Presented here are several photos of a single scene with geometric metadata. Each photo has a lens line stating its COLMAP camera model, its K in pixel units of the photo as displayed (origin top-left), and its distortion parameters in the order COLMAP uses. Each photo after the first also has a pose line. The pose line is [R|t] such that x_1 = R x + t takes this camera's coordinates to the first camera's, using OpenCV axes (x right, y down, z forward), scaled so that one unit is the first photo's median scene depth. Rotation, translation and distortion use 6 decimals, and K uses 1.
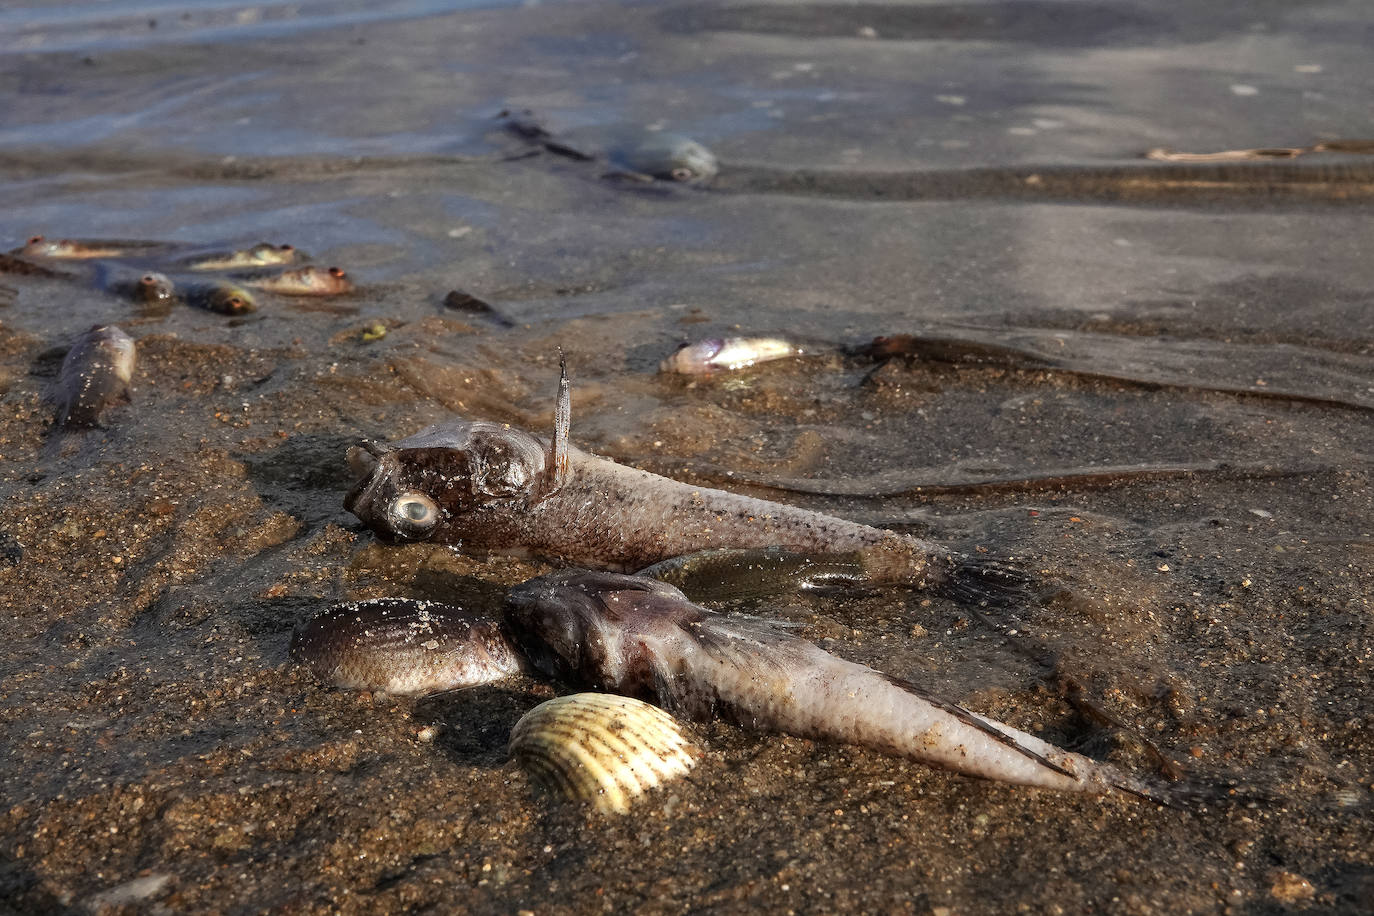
lens RADIAL K [[1855.7, 0, 686.9], [0, 1855.7, 355.0], [0, 0, 1]] dist [-0.062631, -0.442004]
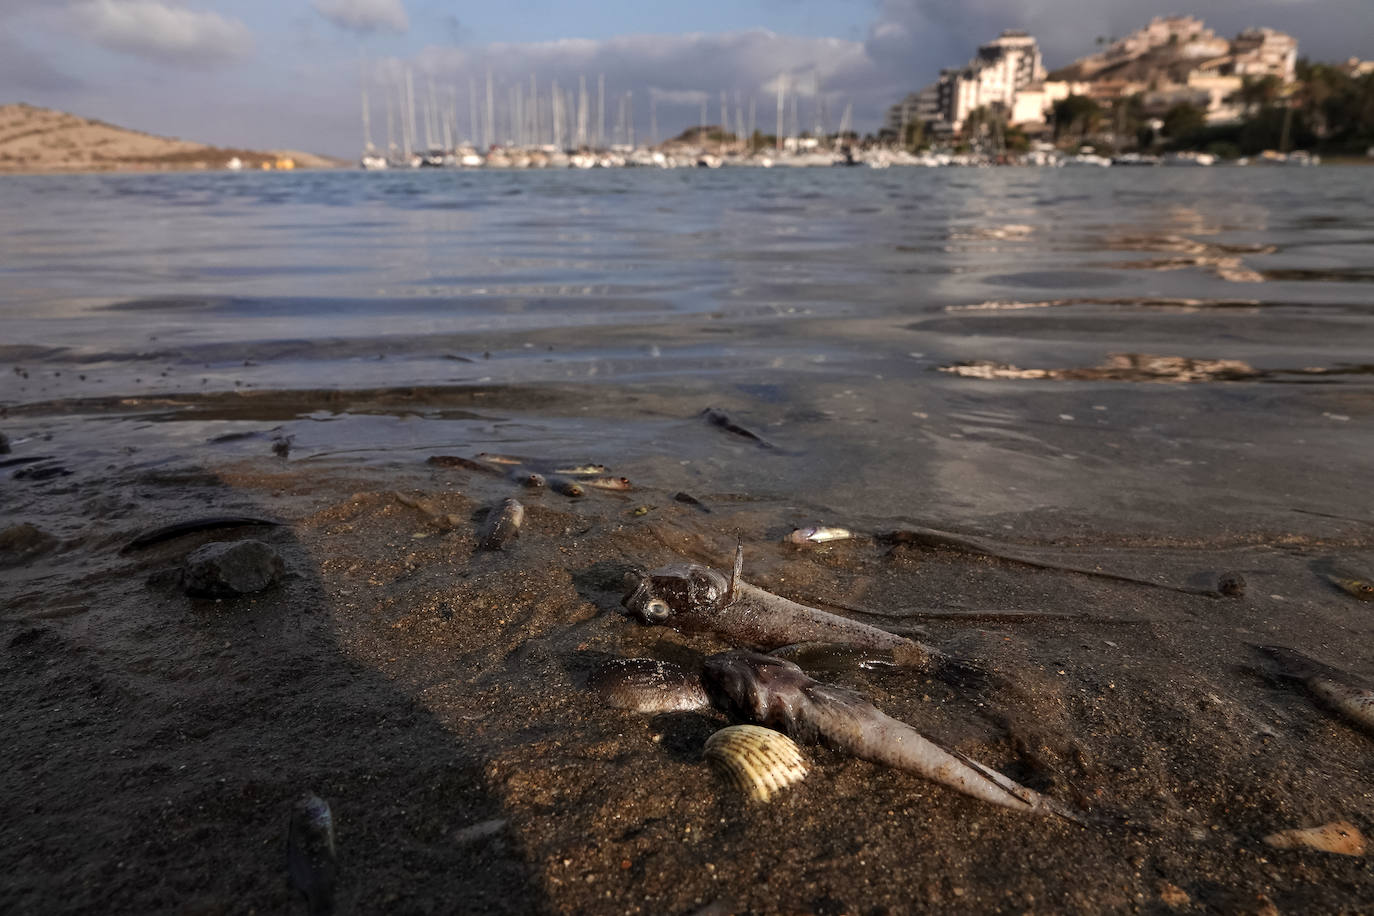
lens RADIAL K [[1855.7, 0, 686.9], [0, 1855.7, 355.0], [0, 0, 1]] dist [-0.062631, -0.442004]
pose [[0.982544, 0.052034, -0.178604, 0.195777], [-0.073924, 0.990237, -0.118182, 0.046108], [0.170711, 0.129322, 0.976798, -0.831506]]
